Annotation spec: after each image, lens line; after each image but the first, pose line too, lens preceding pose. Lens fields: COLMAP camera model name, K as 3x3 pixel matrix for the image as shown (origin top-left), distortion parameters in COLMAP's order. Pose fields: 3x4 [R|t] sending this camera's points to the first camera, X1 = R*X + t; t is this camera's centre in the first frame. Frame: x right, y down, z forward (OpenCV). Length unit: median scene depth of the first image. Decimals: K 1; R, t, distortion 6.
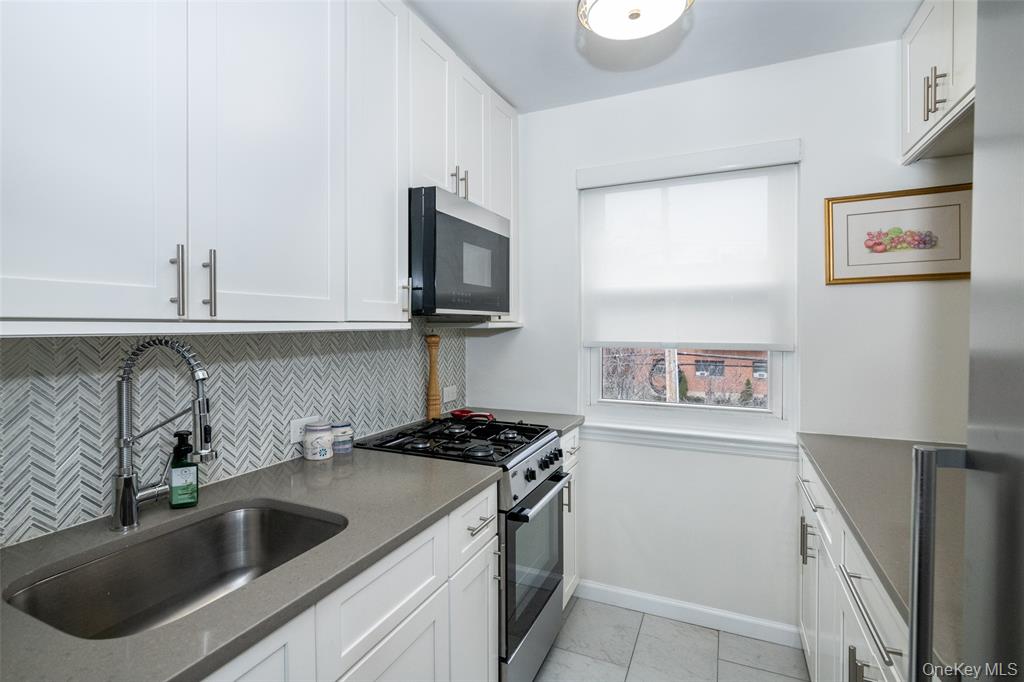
lens RADIAL K [[508.9, 0, 485.8], [0, 508.9, 327.2], [0, 0, 1]] dist [0.001517, -0.000054]
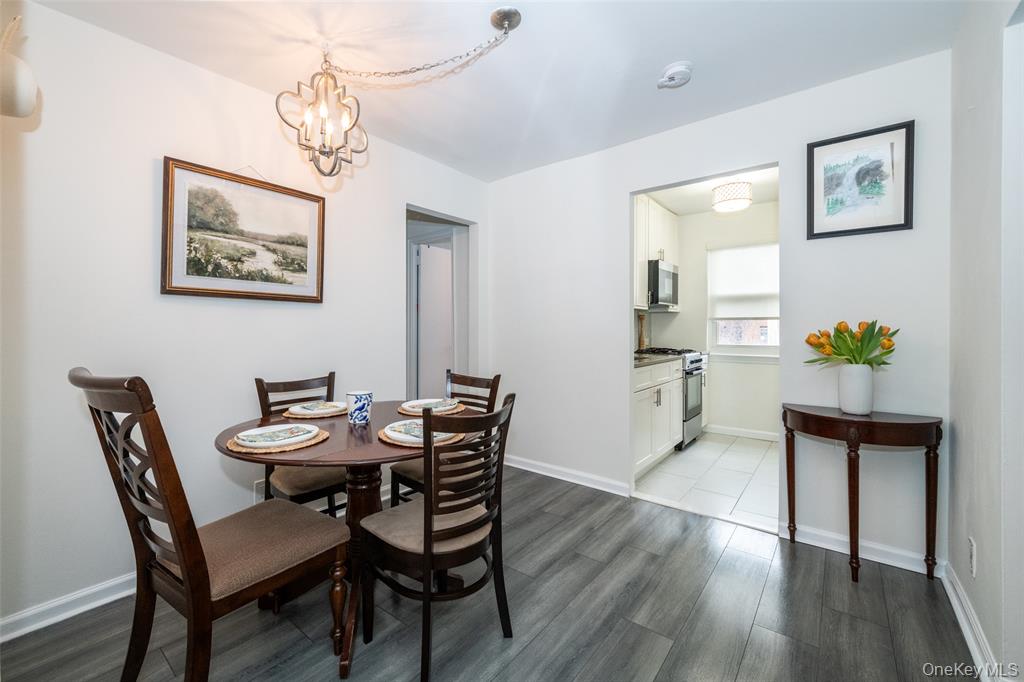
lens RADIAL K [[431.4, 0, 507.3], [0, 431.4, 327.2], [0, 0, 1]] dist [-0.001282, -0.000098]
pose [[0.978196, 0.003044, -0.207661, -0.582212], [-0.003874, 0.999986, -0.003589, 0.159143], [0.207647, 0.004315, 0.978194, -2.137694]]
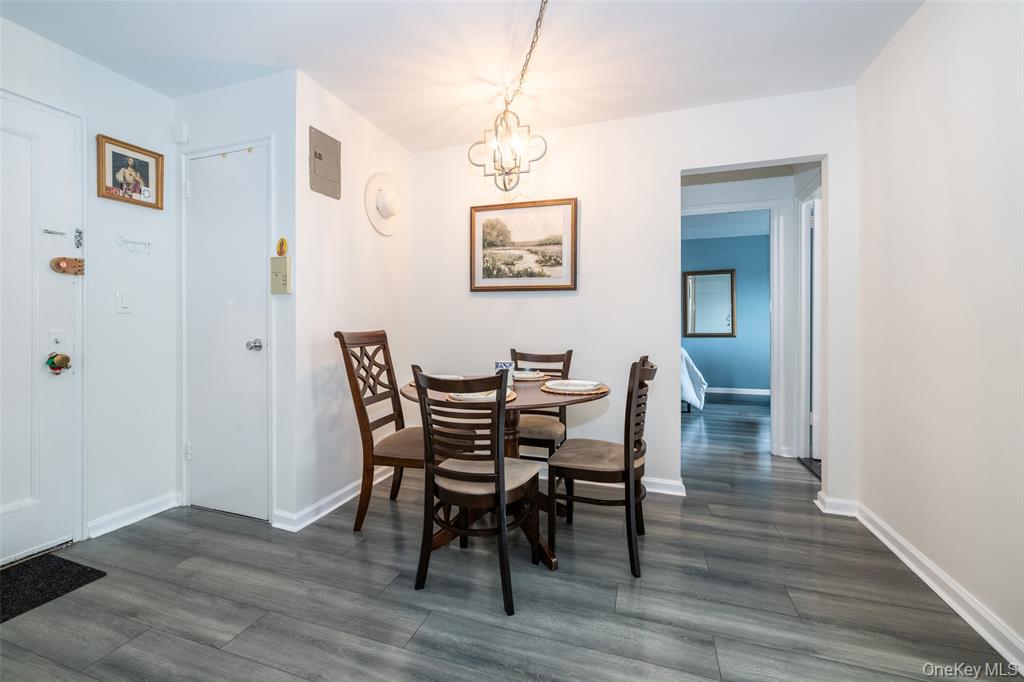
lens RADIAL K [[447.1, 0, 491.6], [0, 447.1, 321.9], [0, 0, 1]] dist [0.001838, 0.000715]
pose [[0.112213, 0.000033, -0.993684, 0.451771], [-0.002564, 0.999997, -0.000257, 0.212730], [0.993681, 0.002577, 0.112213, -1.095373]]
